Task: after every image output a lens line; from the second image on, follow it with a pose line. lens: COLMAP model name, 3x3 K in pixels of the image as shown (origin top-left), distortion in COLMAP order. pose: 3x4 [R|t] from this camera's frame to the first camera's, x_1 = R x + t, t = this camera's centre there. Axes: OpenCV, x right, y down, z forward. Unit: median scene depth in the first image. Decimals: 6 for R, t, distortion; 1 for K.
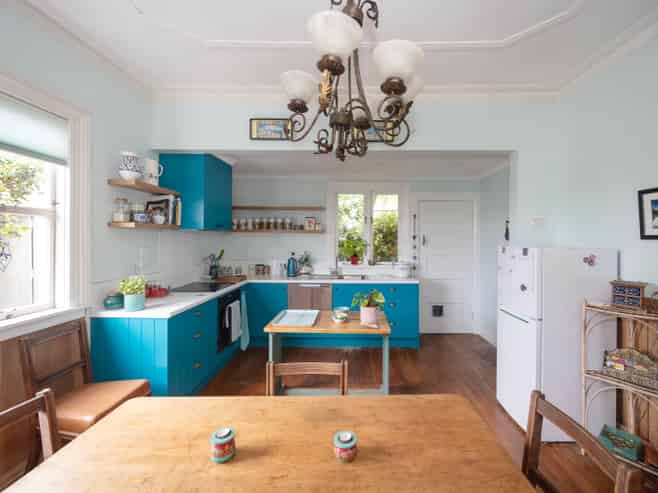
lens RADIAL K [[272.5, 0, 341.6], [0, 272.5, 242.4], [0, 0, 1]] dist [0.001986, 0.000085]
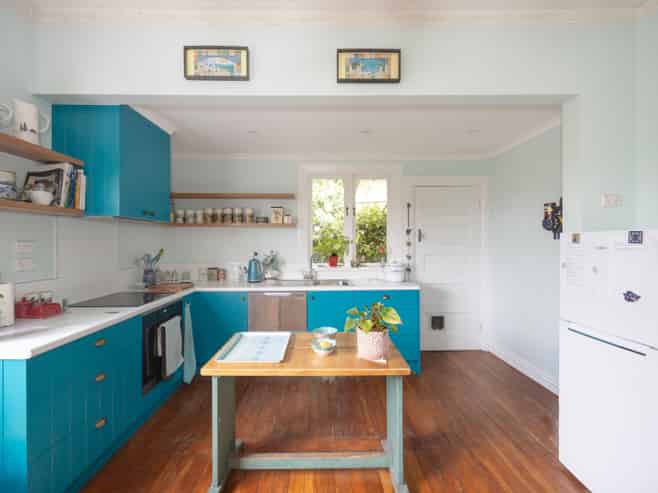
lens RADIAL K [[294.9, 0, 327.1], [0, 294.9, 249.0], [0, 0, 1]] dist [-0.002115, -0.000202]
pose [[0.998695, -0.007116, 0.050564, -0.016785], [0.006342, 0.999860, 0.015454, 0.018676], [-0.050667, -0.015113, 0.998601, 0.159755]]
